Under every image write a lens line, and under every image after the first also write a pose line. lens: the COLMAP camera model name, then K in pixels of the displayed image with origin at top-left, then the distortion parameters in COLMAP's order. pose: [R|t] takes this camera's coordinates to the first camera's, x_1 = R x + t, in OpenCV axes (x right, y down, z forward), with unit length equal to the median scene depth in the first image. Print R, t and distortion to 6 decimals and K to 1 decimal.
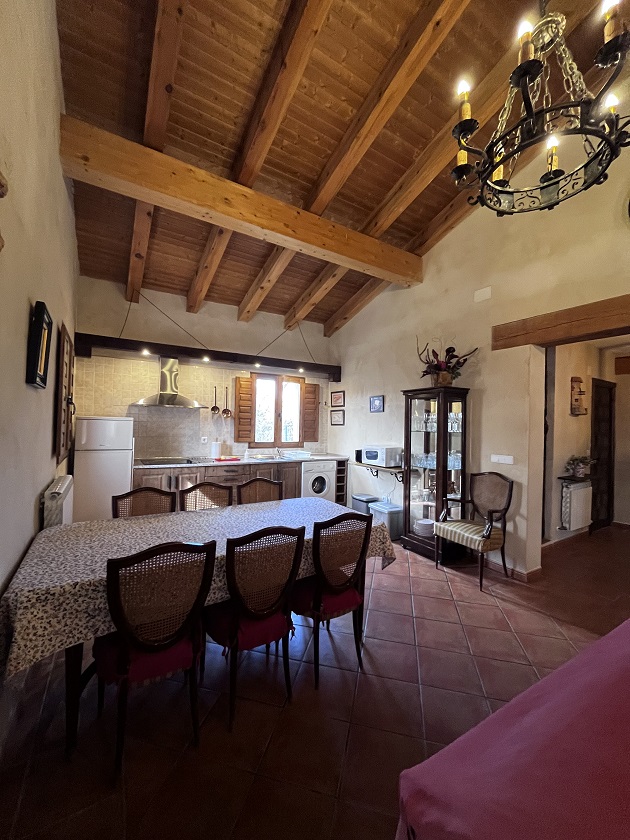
lens RADIAL K [[338.4, 0, 315.0], [0, 338.4, 420.0], [0, 0, 1]] dist [0.000342, -0.000020]
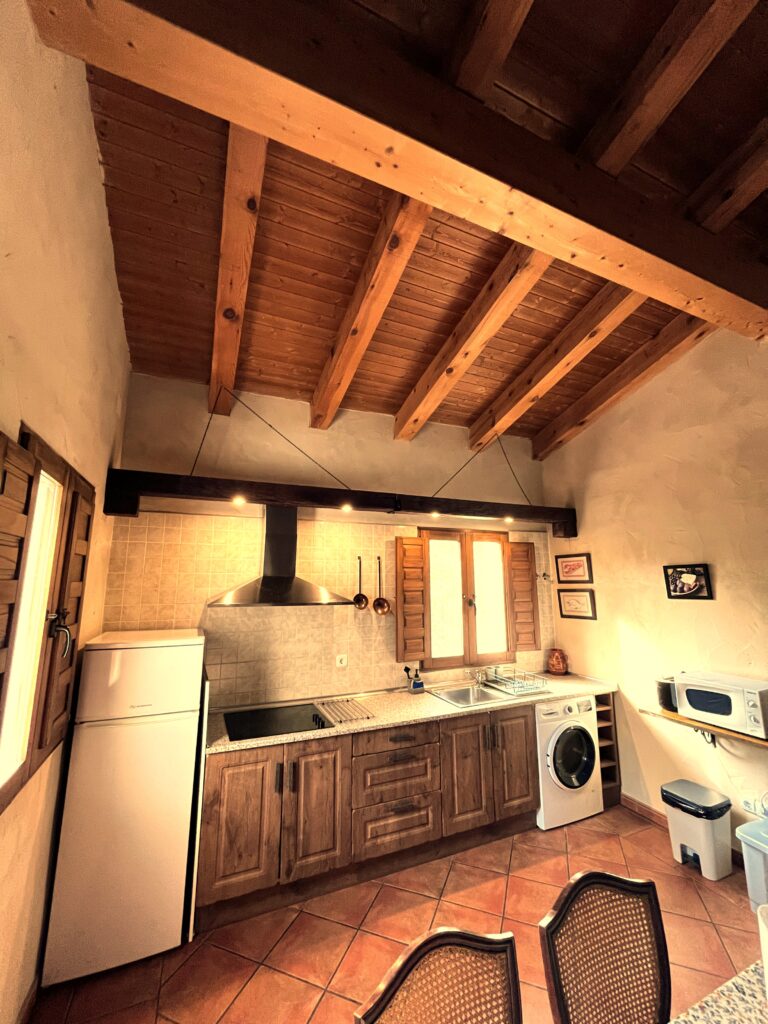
lens RADIAL K [[412.5, 0, 384.0], [0, 412.5, 512.0], [0, 0, 1]] dist [0.000342, -0.000020]
pose [[0.990100, -0.047366, -0.132134, -0.162623], [0.026326, 0.987302, -0.156656, -0.063917], [0.137876, 0.151626, 0.978775, 0.340957]]
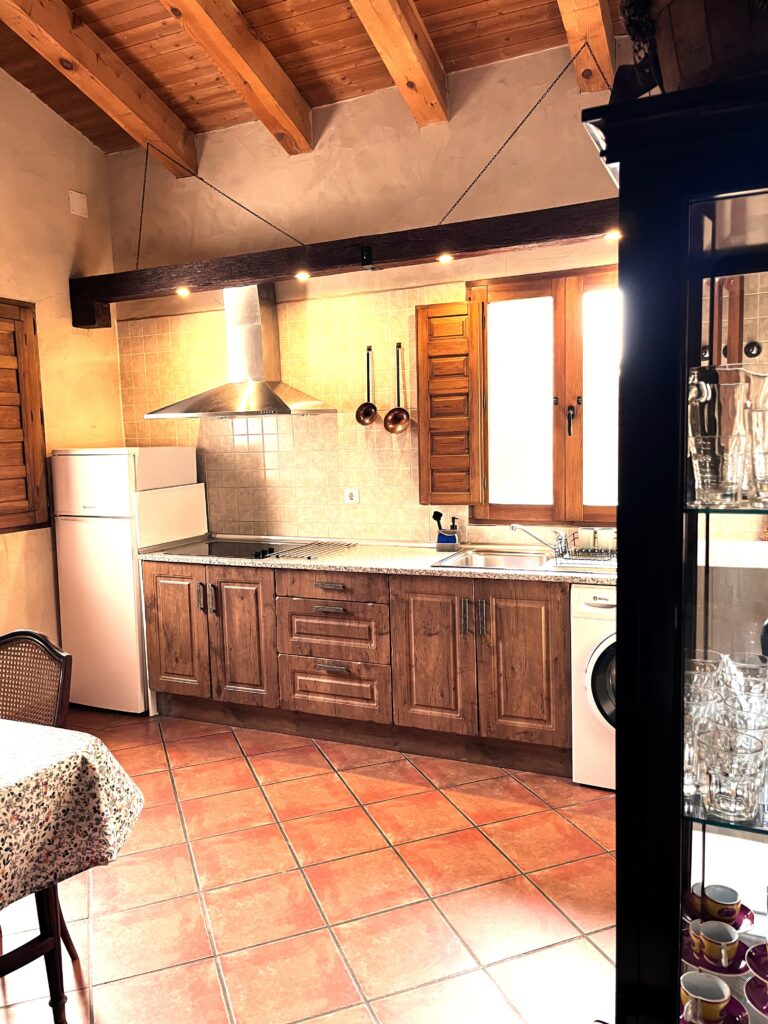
lens RADIAL K [[788.6, 0, 384.0], [0, 788.6, 512.0], [0, 0, 1]] dist [0.077301, -0.001076]
pose [[0.549608, 0.042404, -0.834346, 0.409104], [0.052843, 0.994947, 0.085375, 0.003919], [0.833750, -0.091012, 0.544590, 0.534034]]
